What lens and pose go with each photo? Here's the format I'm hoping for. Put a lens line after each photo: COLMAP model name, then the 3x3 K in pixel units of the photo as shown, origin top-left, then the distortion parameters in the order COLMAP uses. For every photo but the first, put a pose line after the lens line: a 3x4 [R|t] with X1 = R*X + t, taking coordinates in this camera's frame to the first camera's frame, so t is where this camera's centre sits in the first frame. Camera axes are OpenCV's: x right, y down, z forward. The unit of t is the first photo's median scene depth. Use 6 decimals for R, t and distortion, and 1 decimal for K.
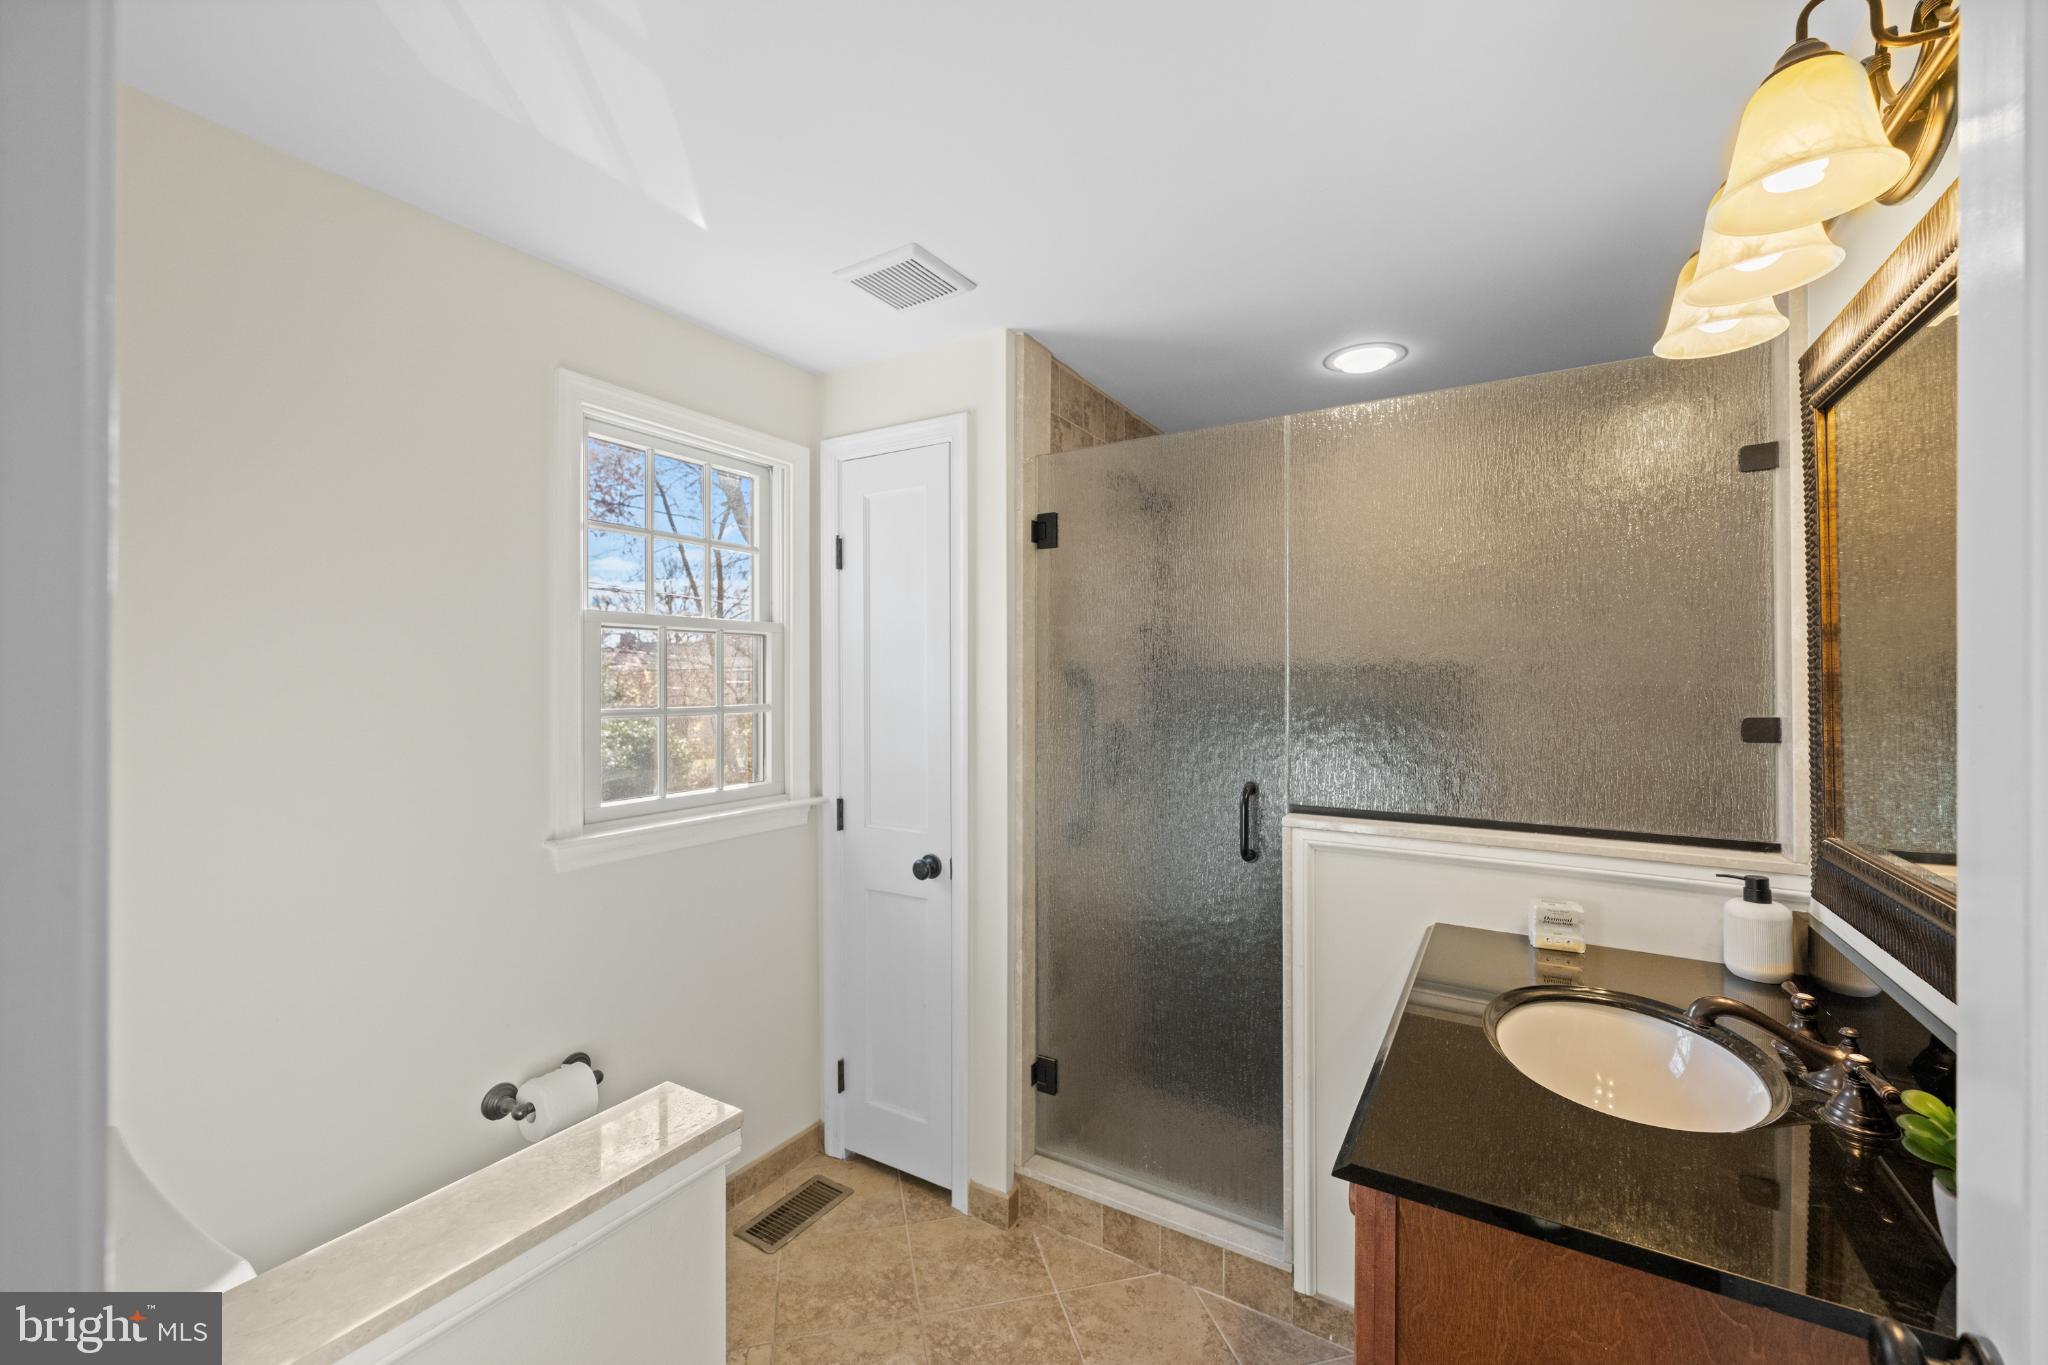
lens RADIAL K [[825.5, 0, 1024.0], [0, 825.5, 682.5], [0, 0, 1]] dist [-0.001326, 0.000038]
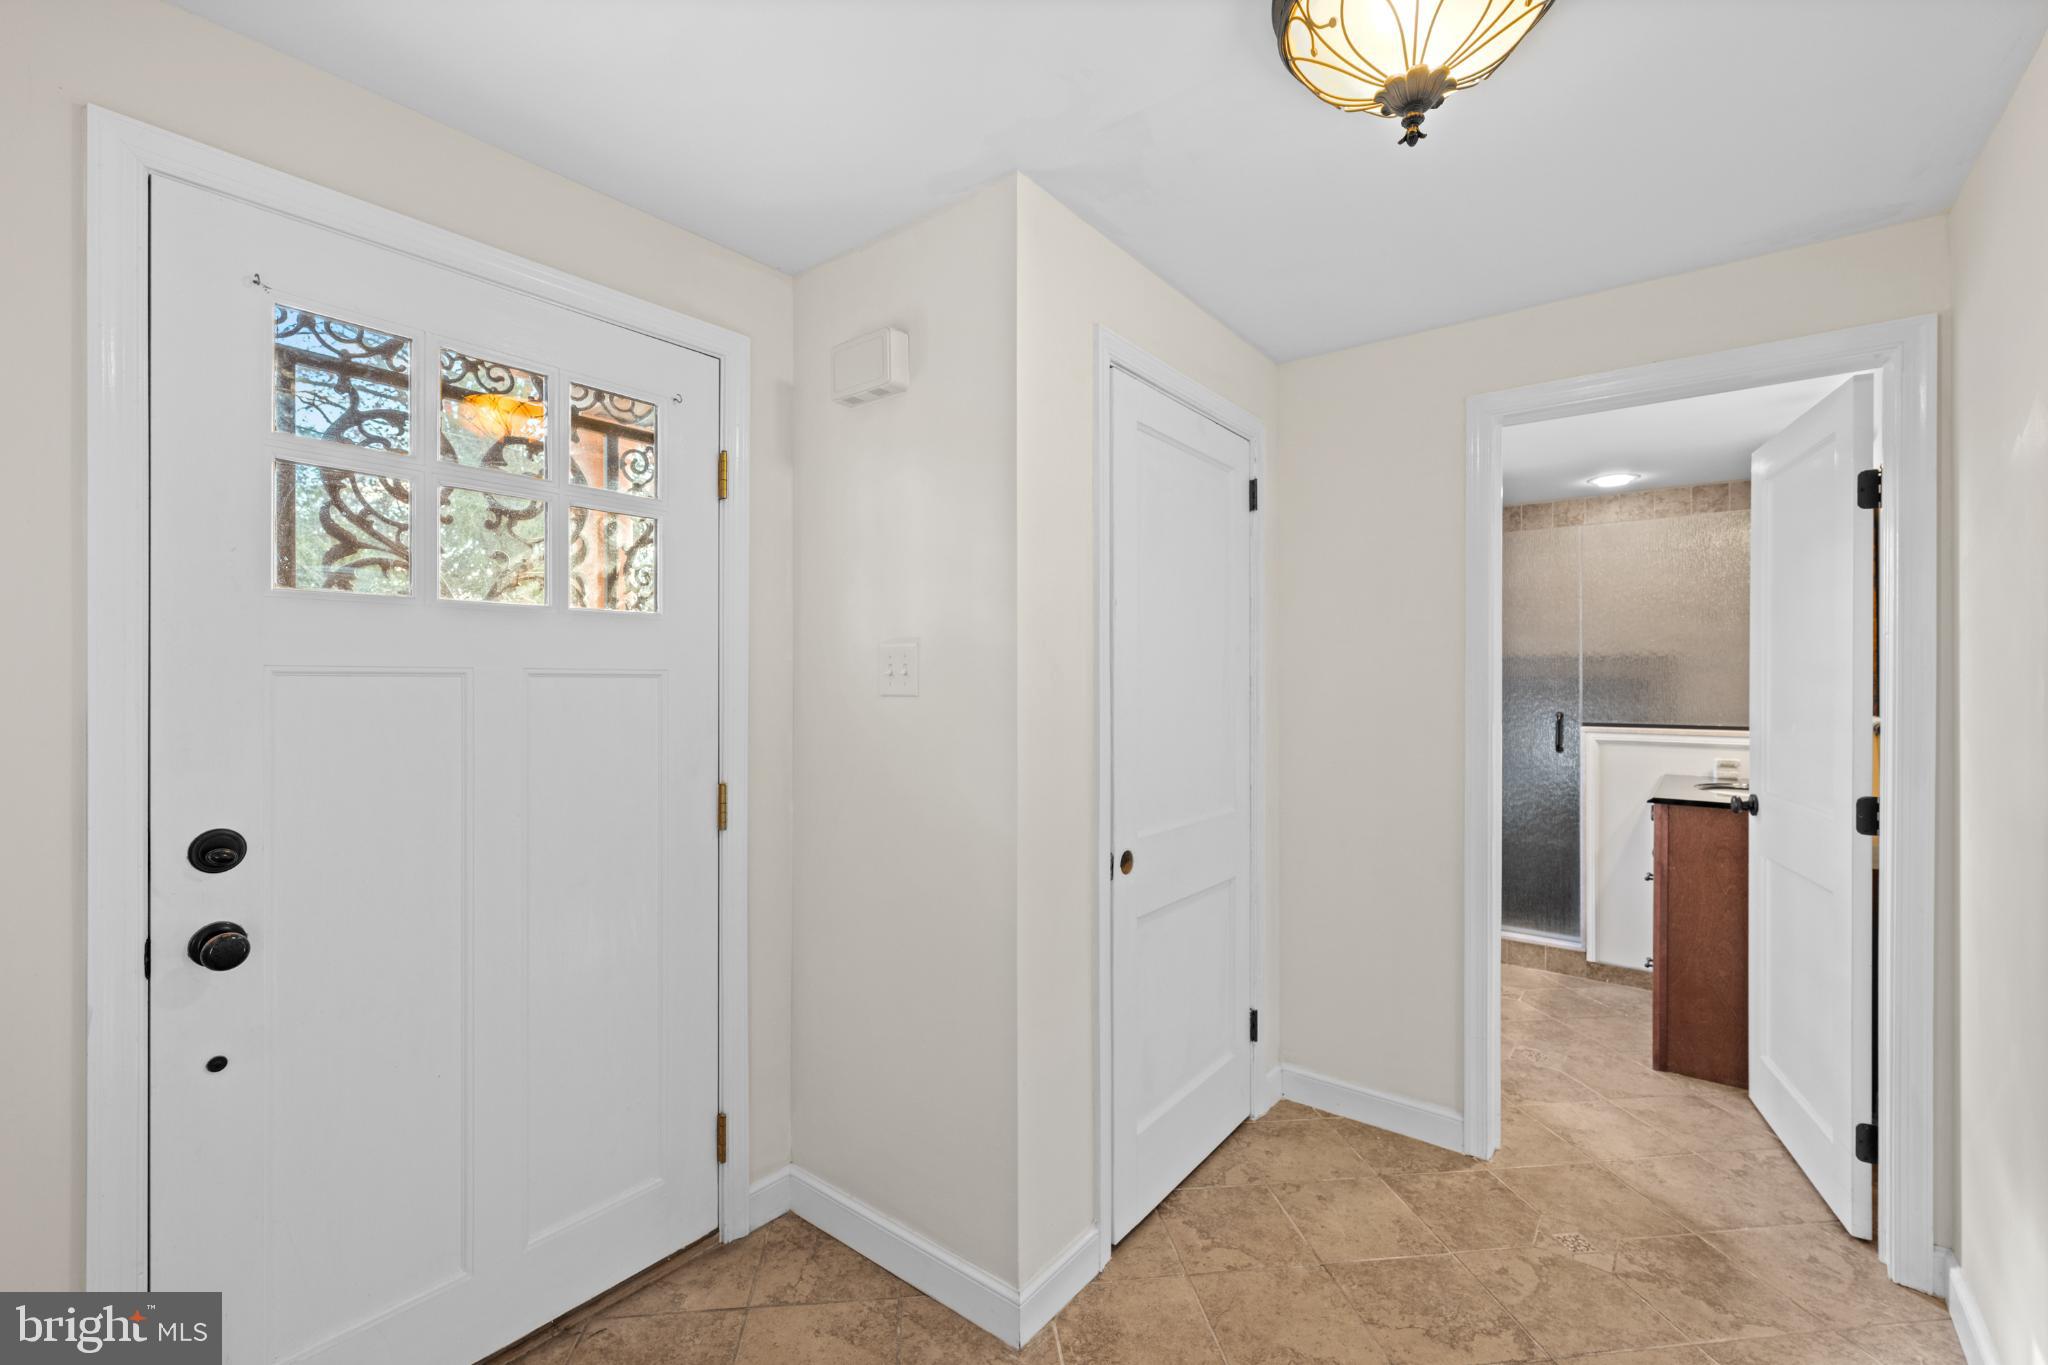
lens RADIAL K [[876.0, 0, 1020.9], [0, 876.0, 683.5], [0, 0, 1]] dist [0.002482, 0.000234]
pose [[0.992407, 0.001810, -0.122986, -0.778662], [-0.001686, 0.999998, 0.001112, 0.056434], [0.122988, -0.000896, 0.992408, -1.293106]]
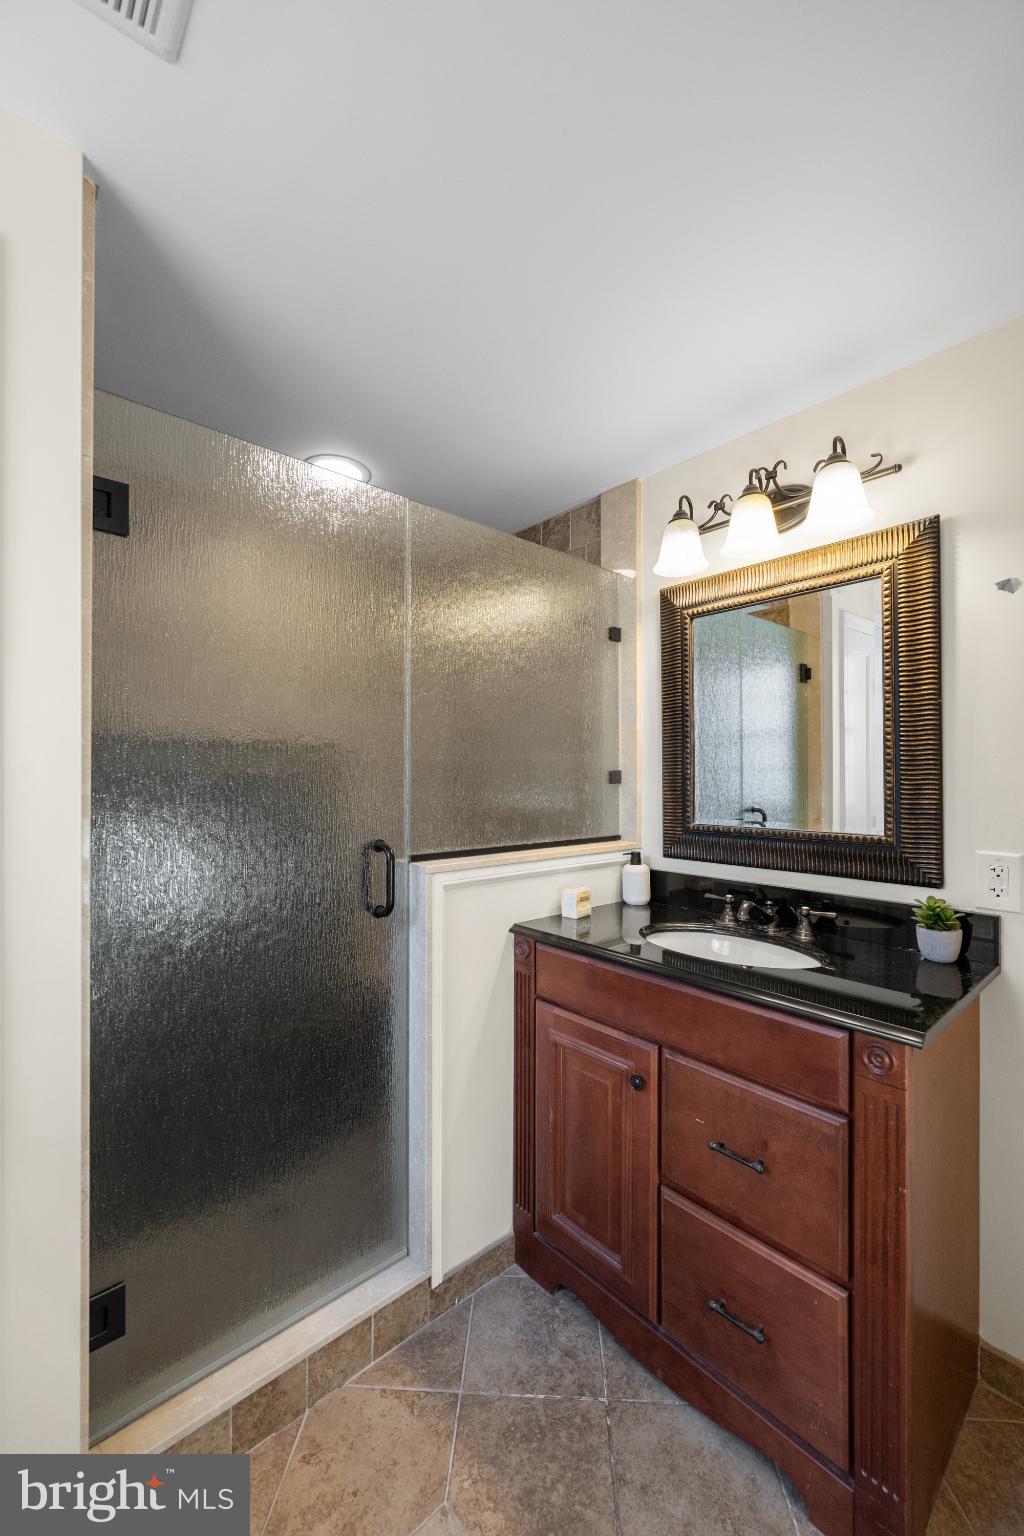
lens RADIAL K [[597.8, 0, 531.5], [0, 597.8, 776.9], [0, 0, 1]] dist [-0.011990, -0.000239]
pose [[0.278629, 0.000153, 0.960399, -0.396399], [0.001609, 0.999999, -0.000626, 0.046568], [-0.960397, 0.001719, 0.278628, 0.640221]]
